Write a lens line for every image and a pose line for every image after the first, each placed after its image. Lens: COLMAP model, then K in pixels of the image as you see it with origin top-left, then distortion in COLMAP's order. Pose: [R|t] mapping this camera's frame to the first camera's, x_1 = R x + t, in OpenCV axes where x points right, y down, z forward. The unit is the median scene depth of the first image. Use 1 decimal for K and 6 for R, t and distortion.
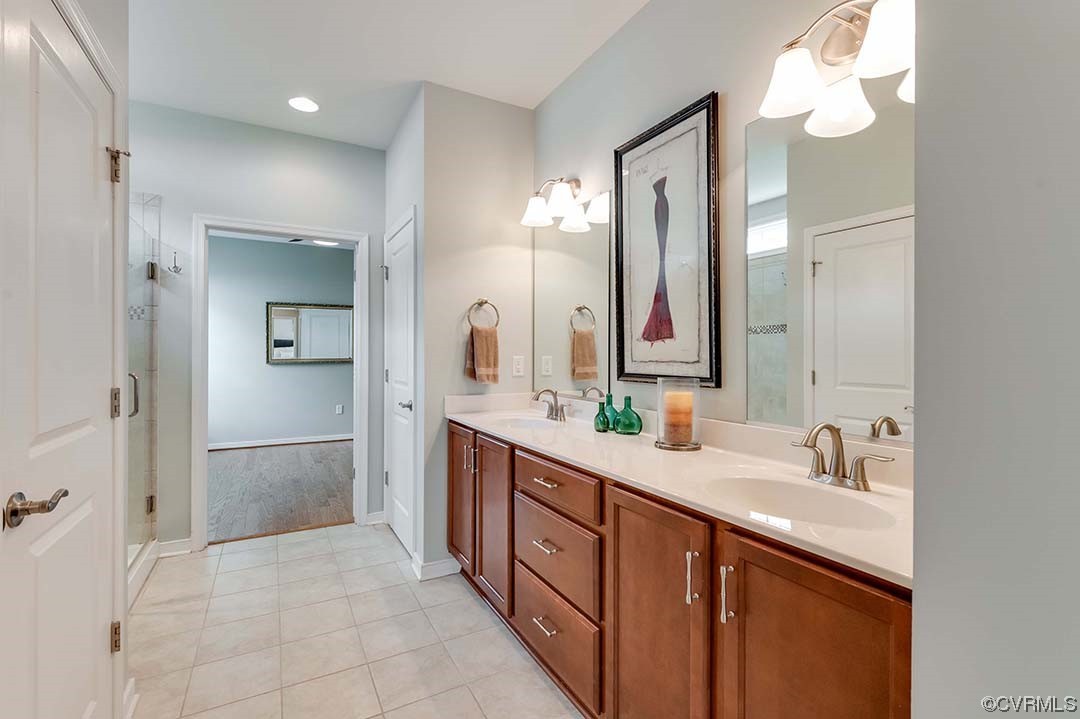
lens RADIAL K [[484.9, 0, 533.4], [0, 484.9, 350.0], [0, 0, 1]] dist [0.002650, -0.001813]
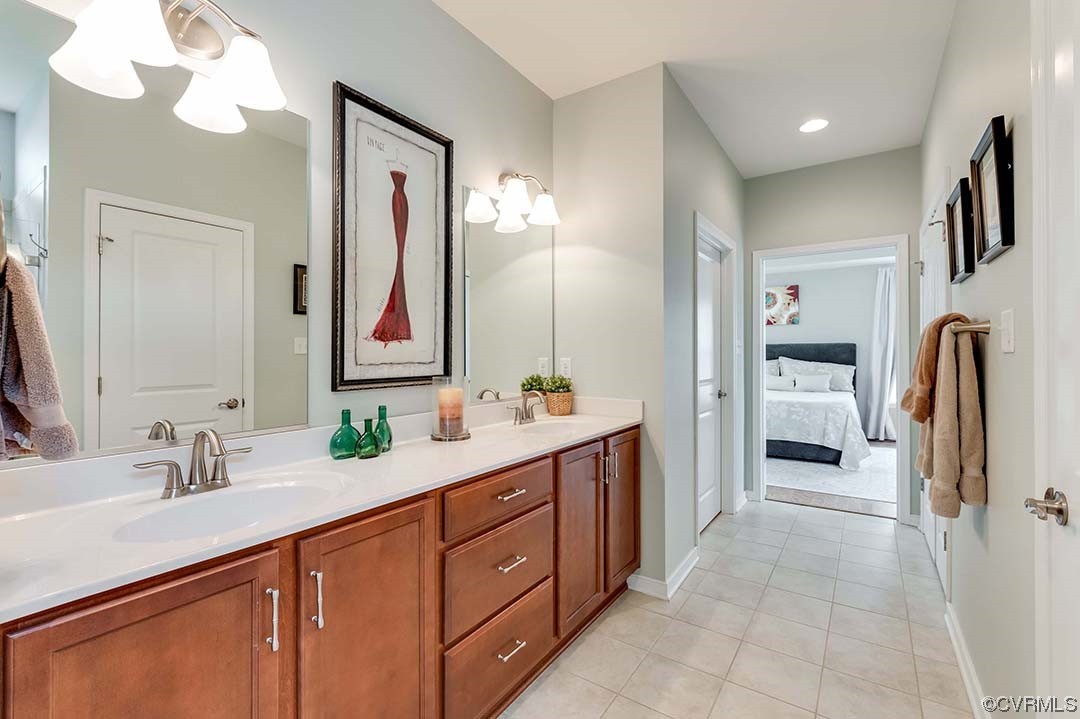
lens RADIAL K [[484.9, 0, 540.7], [0, 484.9, 351.8], [0, 0, 1]] dist [0.002650, -0.001813]
pose [[-0.469878, 0.001045, 0.882731, -0.695914], [-0.006856, 0.999965, -0.004833, 0.003731], [-0.882705, -0.008323, -0.469854, 1.176893]]
